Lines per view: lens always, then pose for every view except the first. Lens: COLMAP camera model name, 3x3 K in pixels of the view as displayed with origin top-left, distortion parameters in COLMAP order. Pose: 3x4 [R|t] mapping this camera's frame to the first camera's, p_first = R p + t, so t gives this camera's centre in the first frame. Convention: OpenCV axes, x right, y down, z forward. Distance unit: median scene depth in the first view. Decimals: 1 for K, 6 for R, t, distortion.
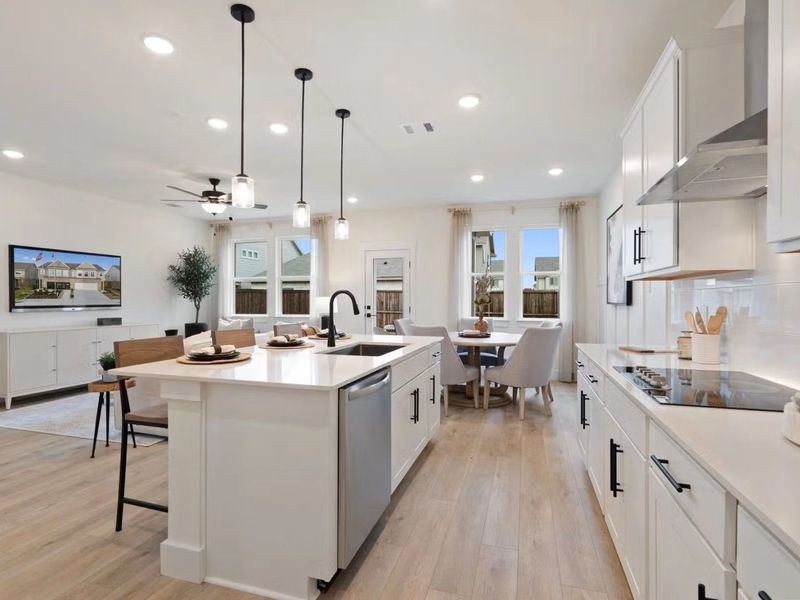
lens RADIAL K [[419.8, 0, 399.1], [0, 419.8, 304.7], [0, 0, 1]] dist [0.004408, 0.000261]
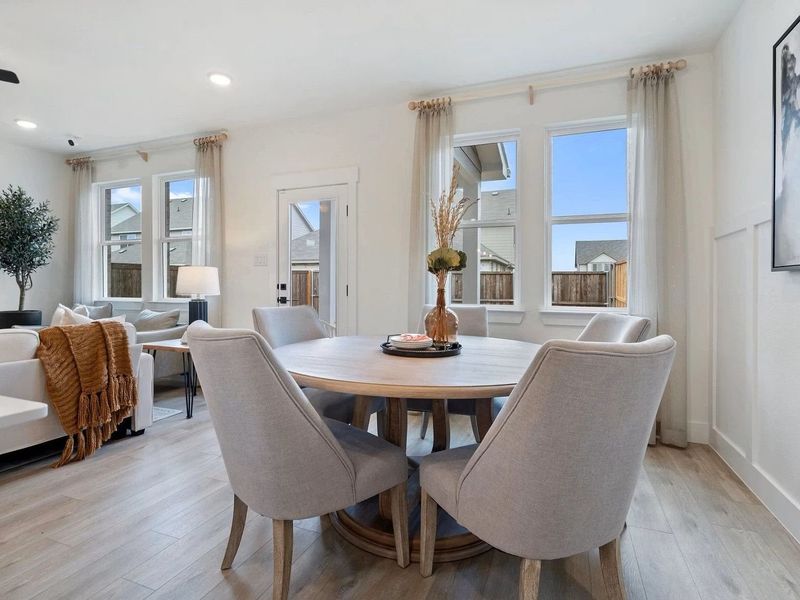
lens RADIAL K [[419.8, 0, 400.4], [0, 419.8, 291.4], [0, 0, 1]] dist [0.004408, 0.000261]
pose [[0.996580, 0.006290, -0.082390, 0.148962], [-0.006508, 0.999976, -0.002379, 0.014448], [0.082373, 0.002907, 0.996597, 0.458721]]
